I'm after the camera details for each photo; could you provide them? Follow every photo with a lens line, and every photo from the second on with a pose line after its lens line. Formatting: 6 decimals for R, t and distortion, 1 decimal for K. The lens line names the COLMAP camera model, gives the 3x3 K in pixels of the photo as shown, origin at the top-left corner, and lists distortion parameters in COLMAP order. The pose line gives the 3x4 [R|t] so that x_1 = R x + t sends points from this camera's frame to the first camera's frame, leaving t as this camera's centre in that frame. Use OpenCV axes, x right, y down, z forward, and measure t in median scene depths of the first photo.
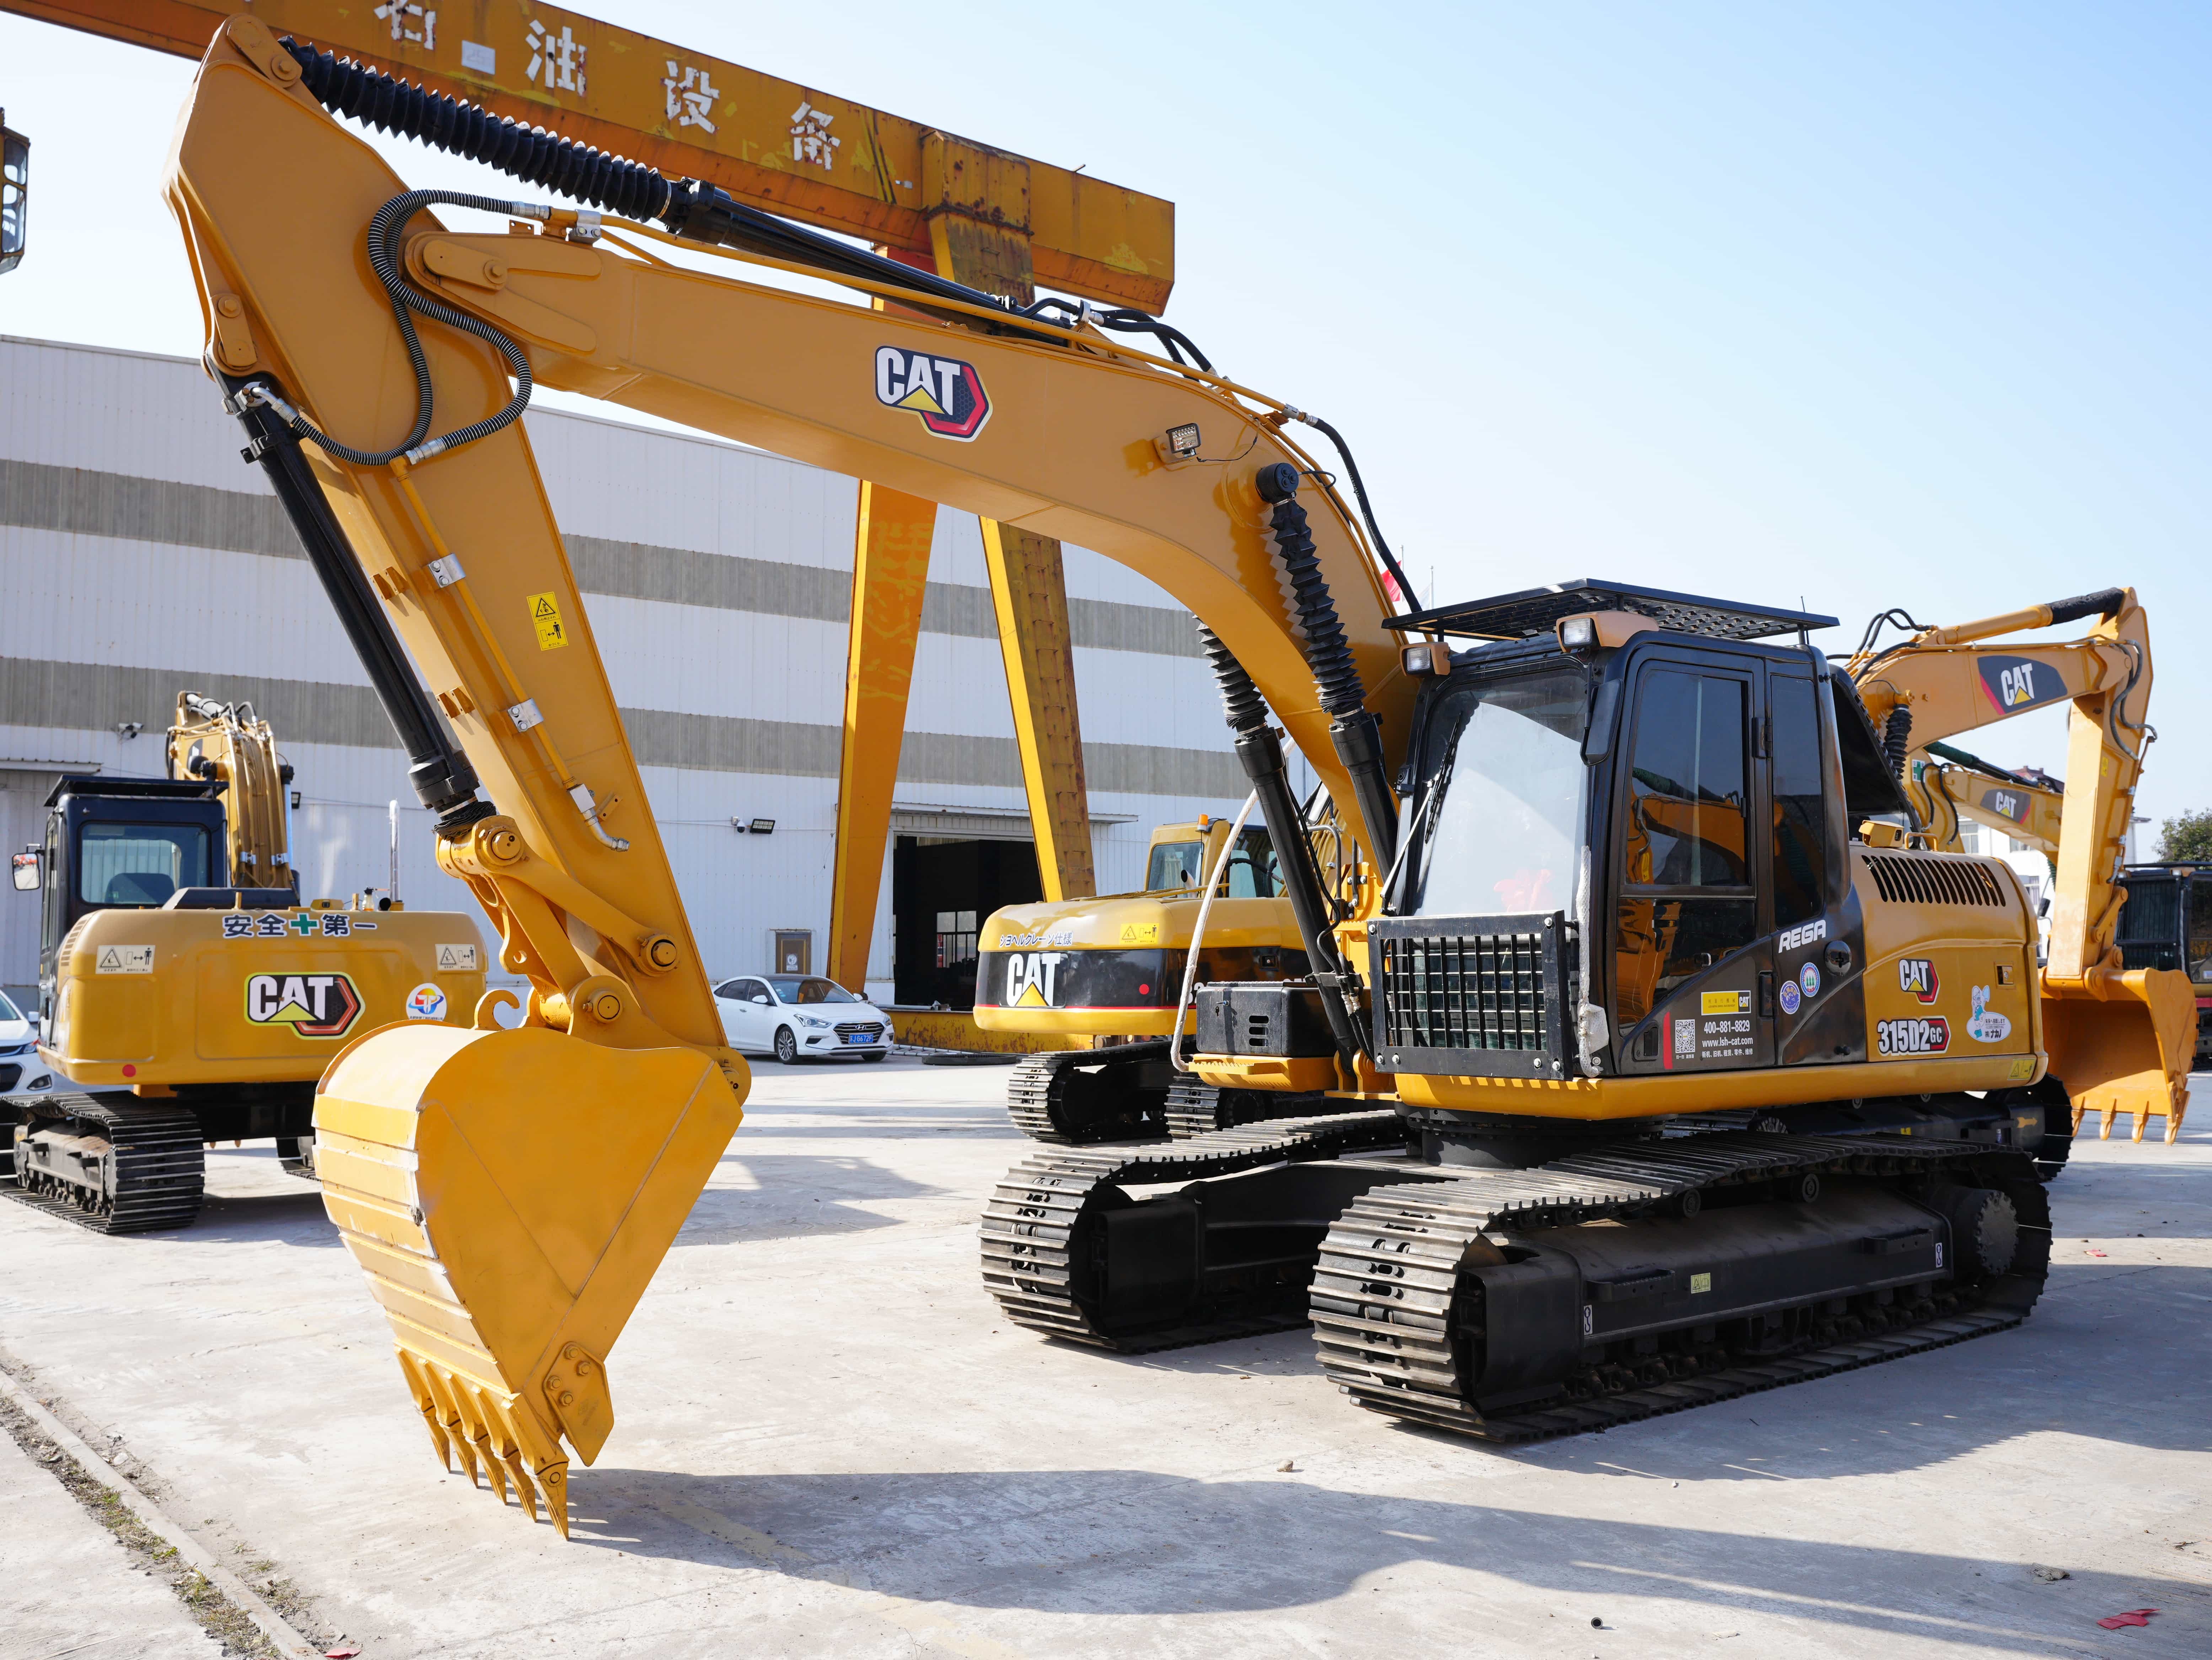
lens RADIAL K [[1916.4, 0, 1106.0], [0, 1916.4, 830.0], [0, 0, 1]] dist [-0.004303, -0.000209]
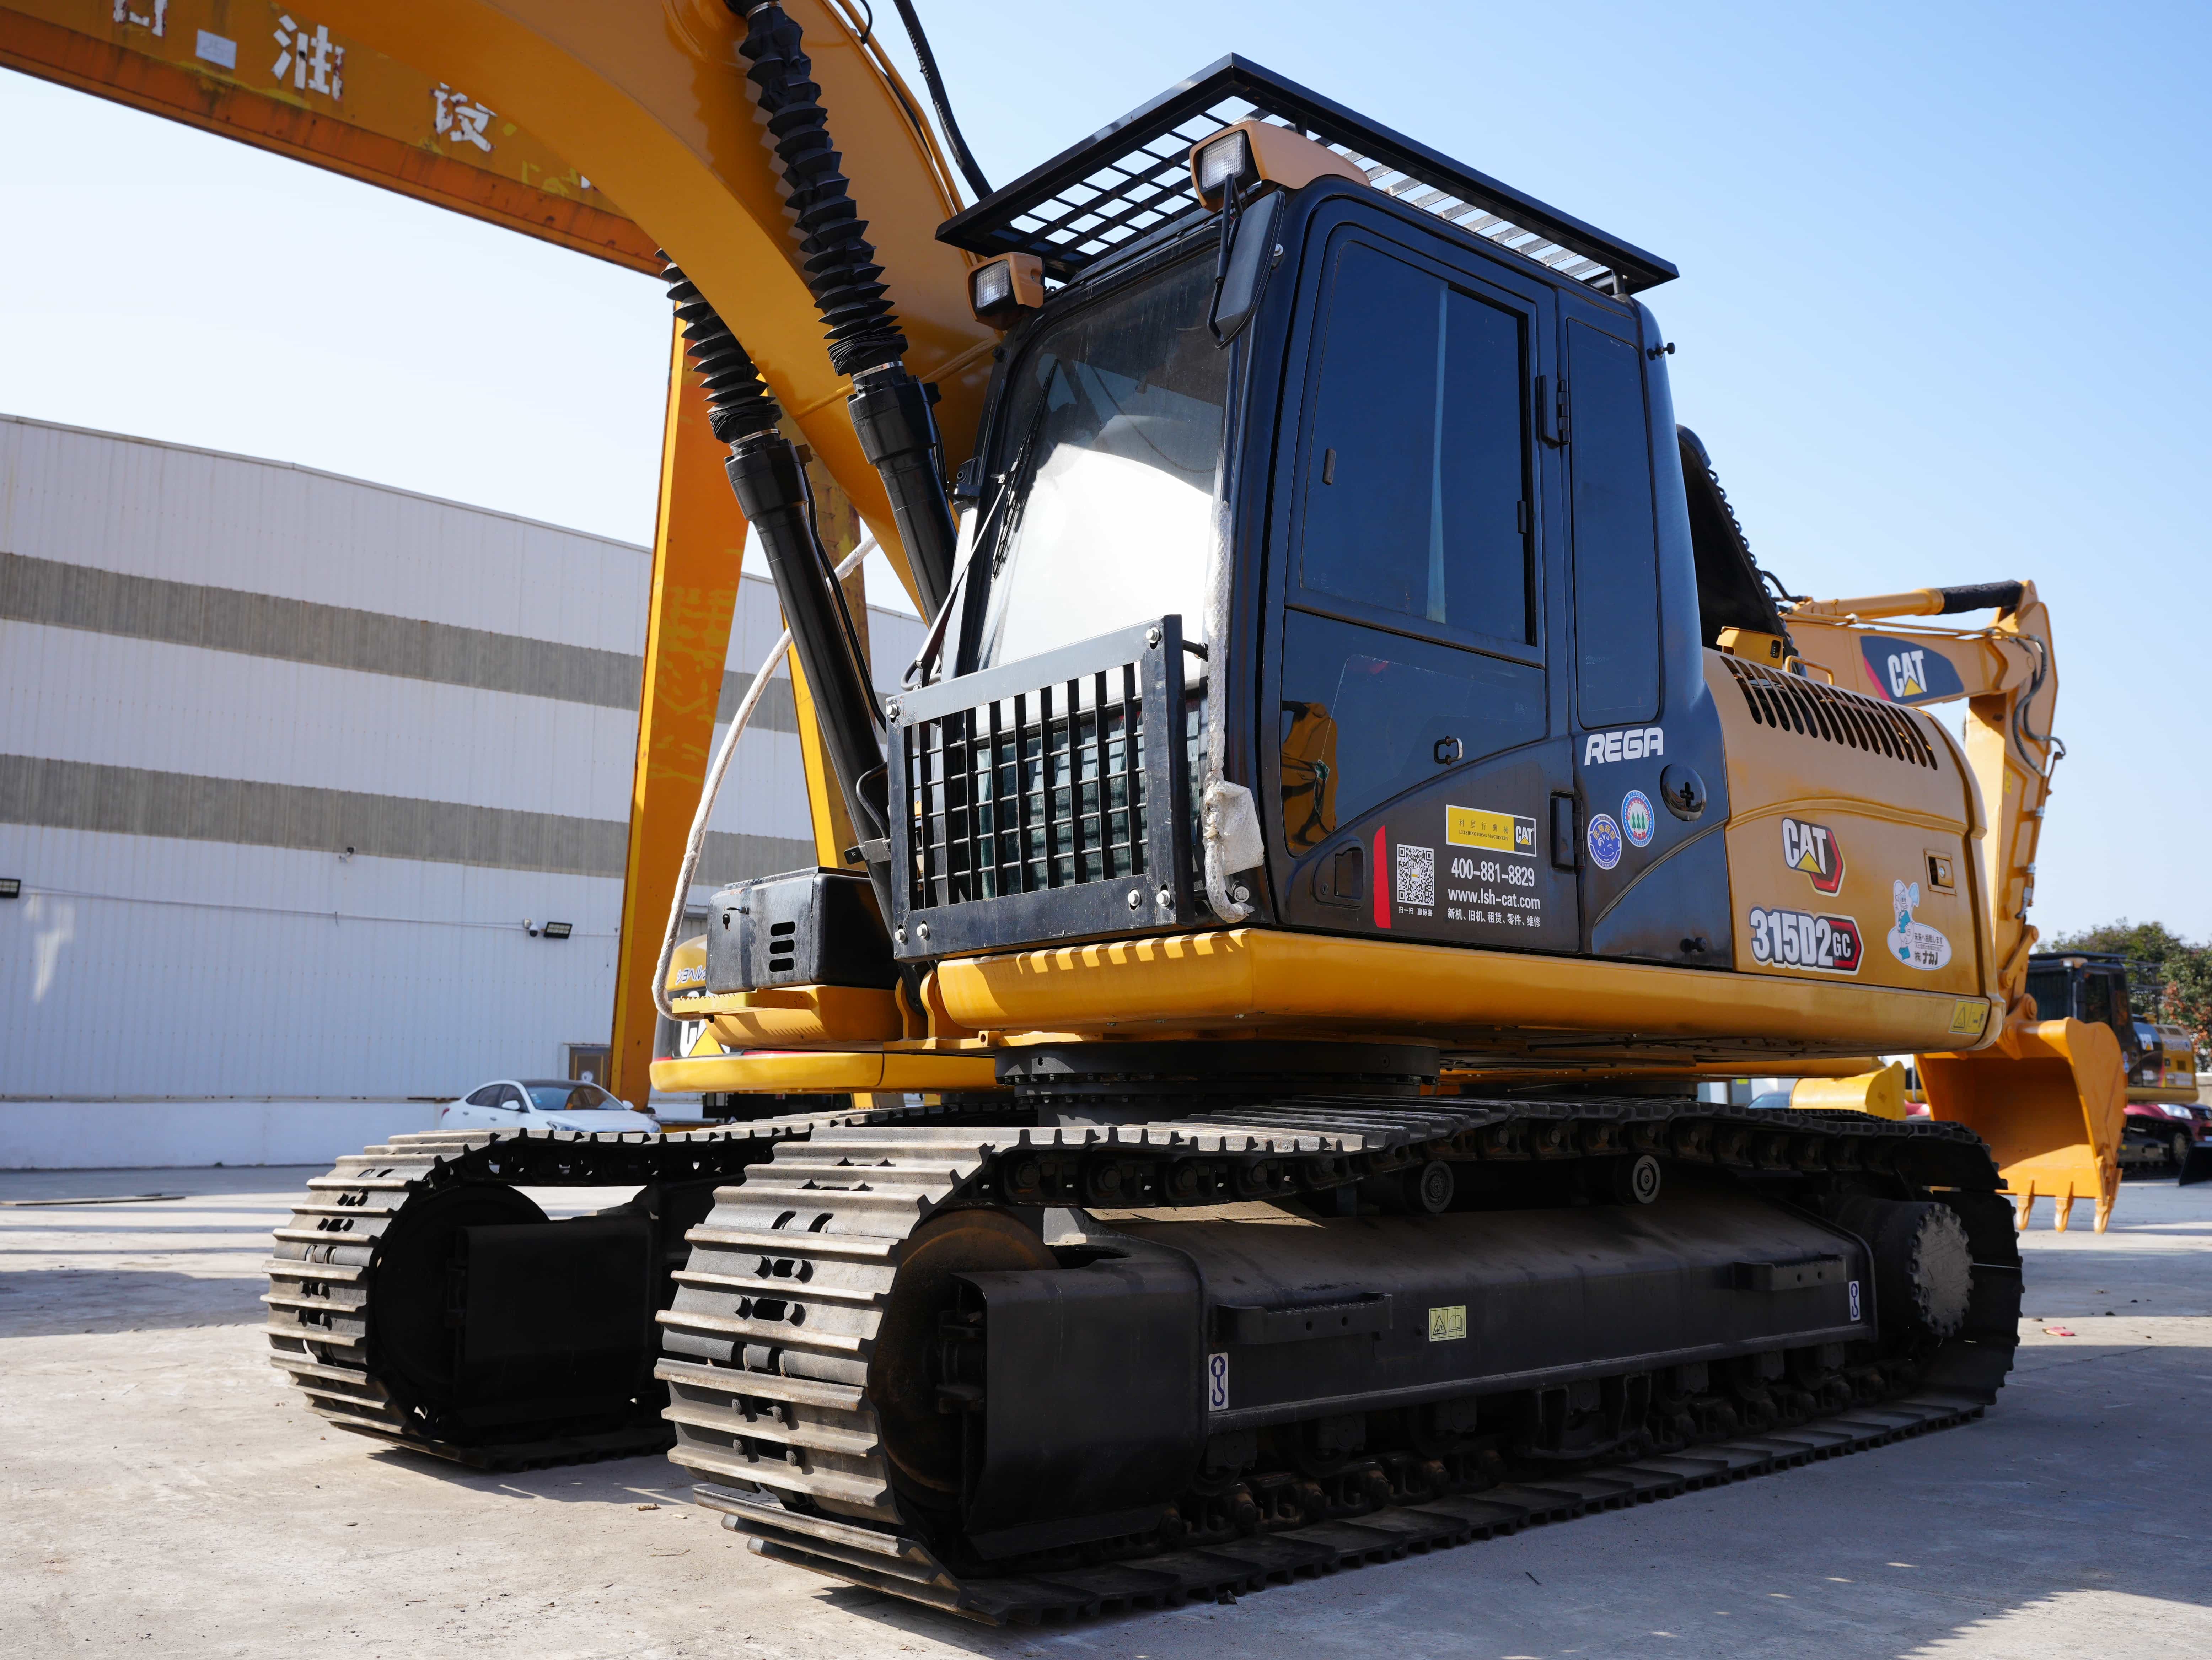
lens RADIAL K [[1916.4, 0, 1106.0], [0, 1916.4, 830.0], [0, 0, 1]] dist [-0.004303, -0.000209]
pose [[0.998141, 0.011915, 0.059763, 0.157090], [-0.007127, 0.996793, -0.079701, 0.123547], [-0.060521, 0.079127, 0.995026, 0.392894]]
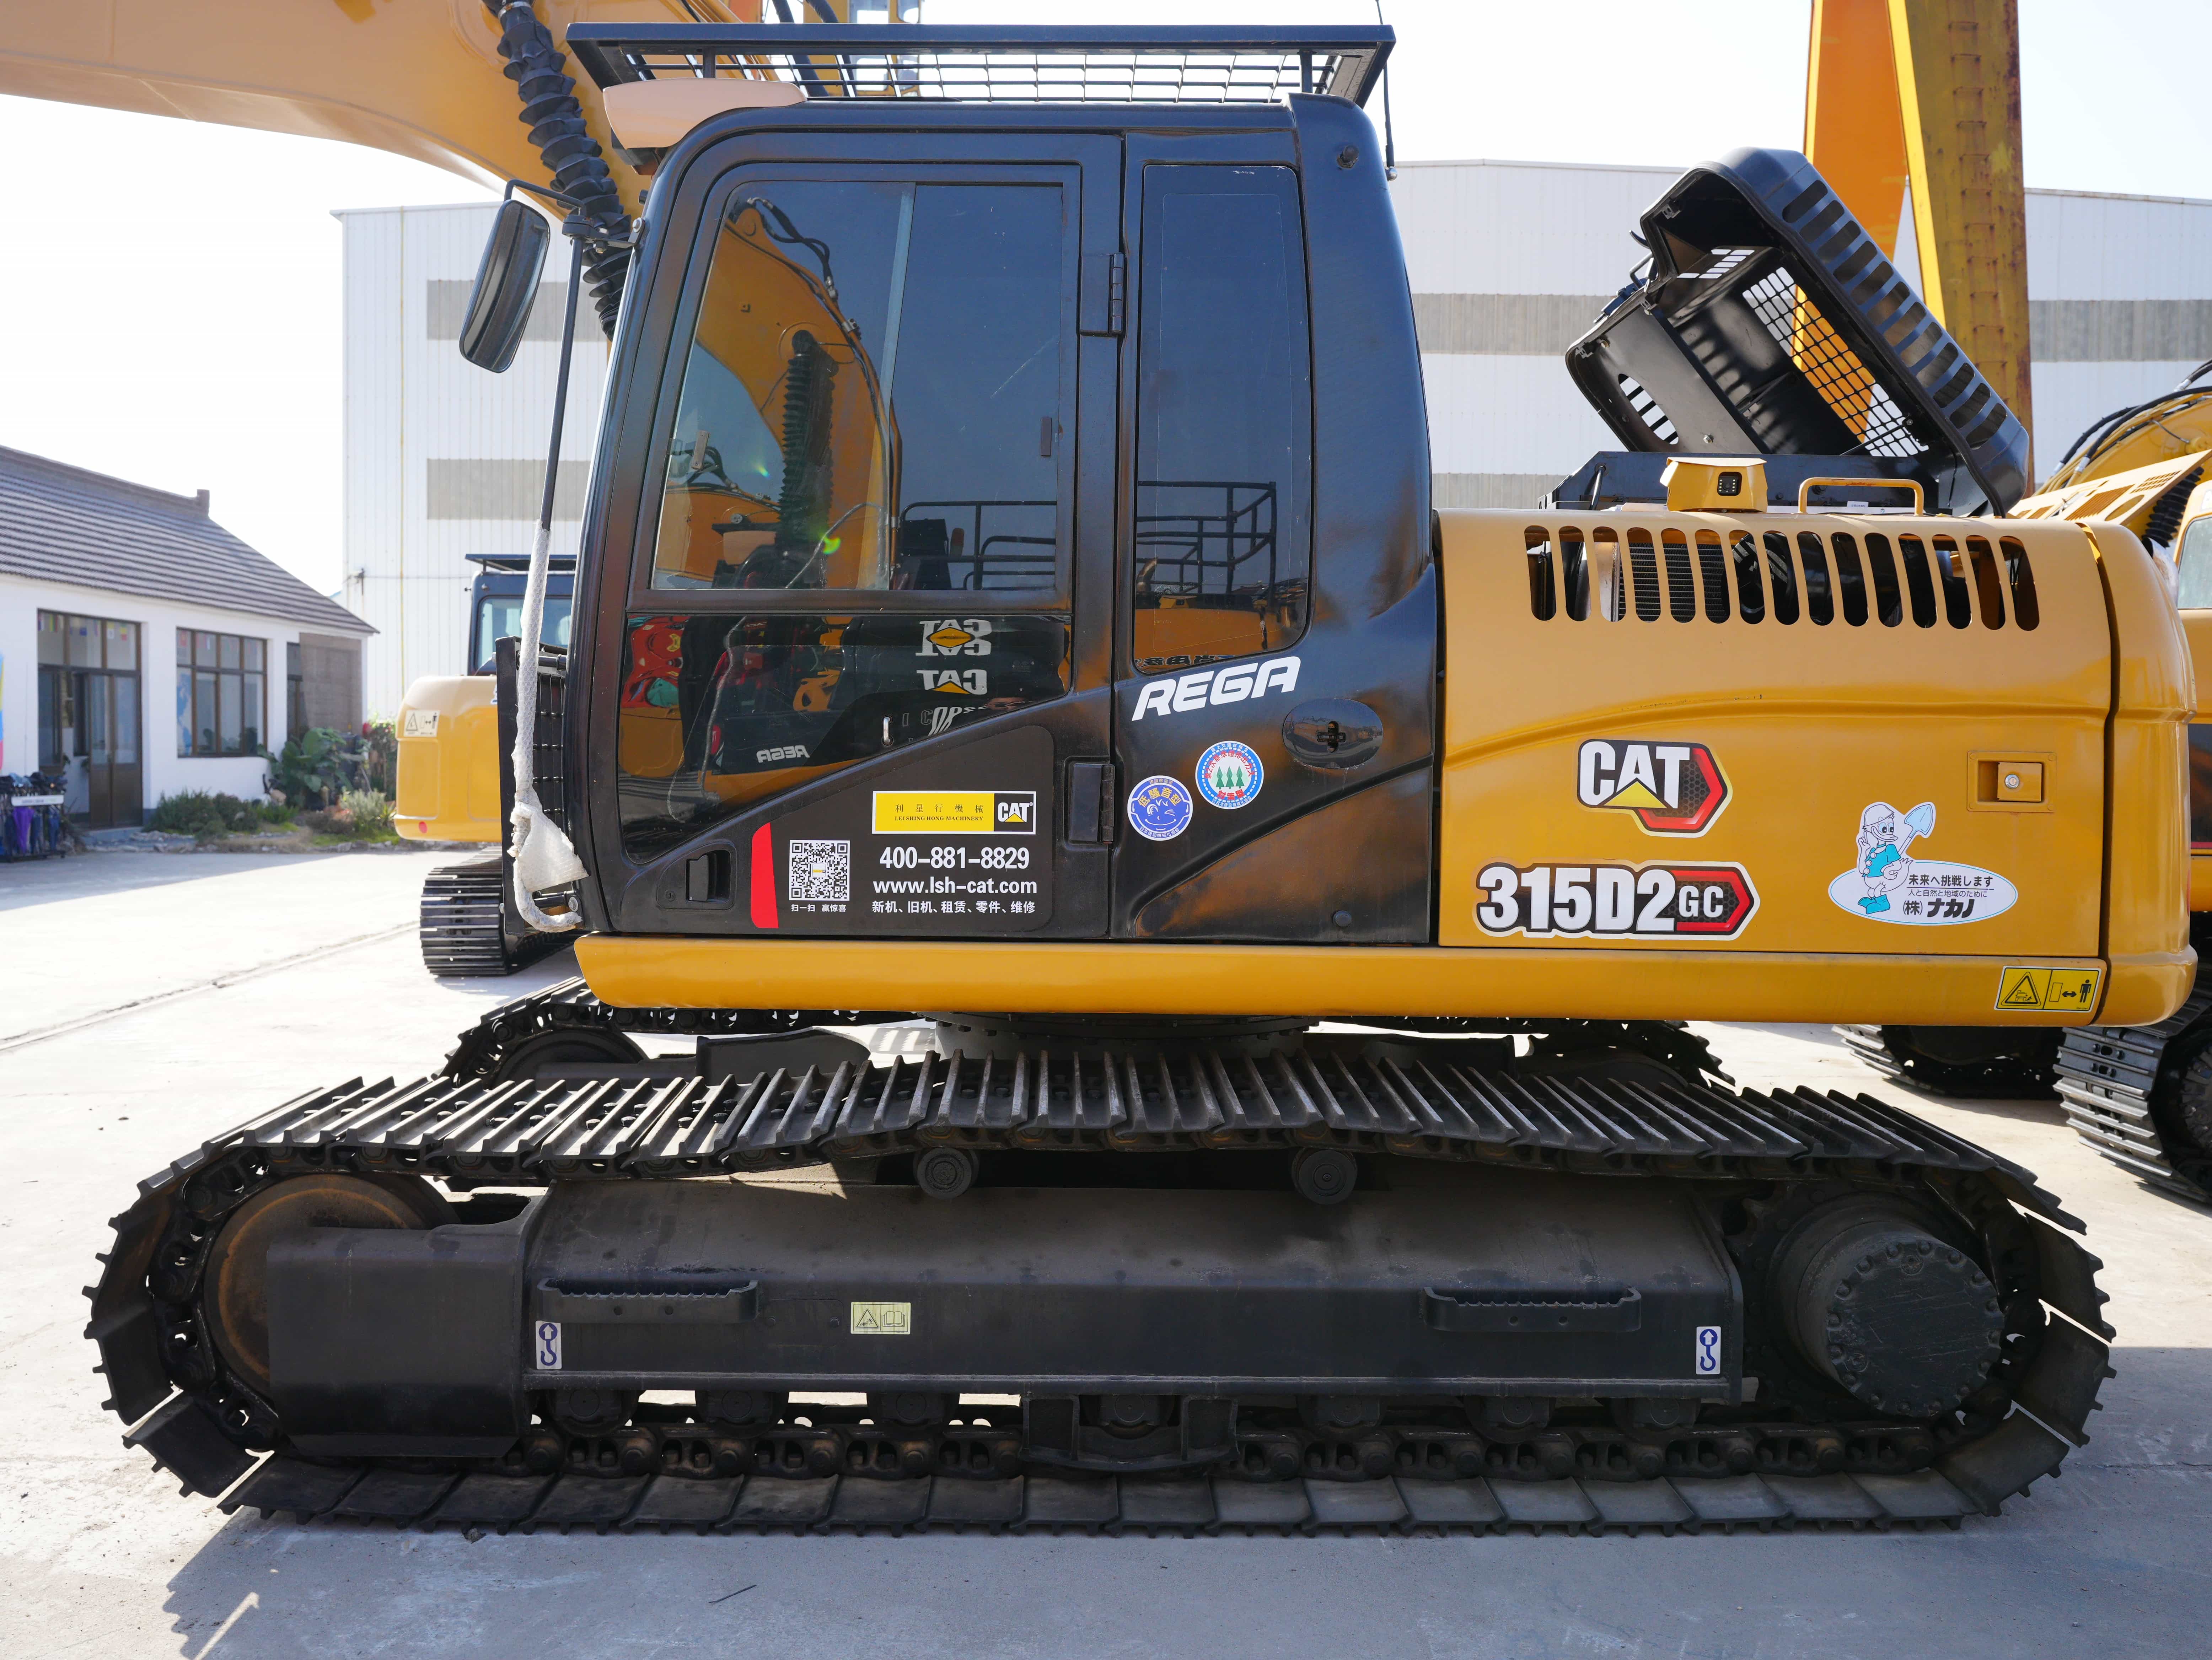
lens RADIAL K [[1879.4, 0, 1106.0], [0, 1879.4, 830.0], [0, 0, 1]] dist [-0.003211, -0.004629]
pose [[0.804659, 0.042792, -0.592193, 0.600529], [0.024329, 0.994185, 0.104898, 0.037775], [0.593238, -0.098814, 0.798939, 0.552784]]
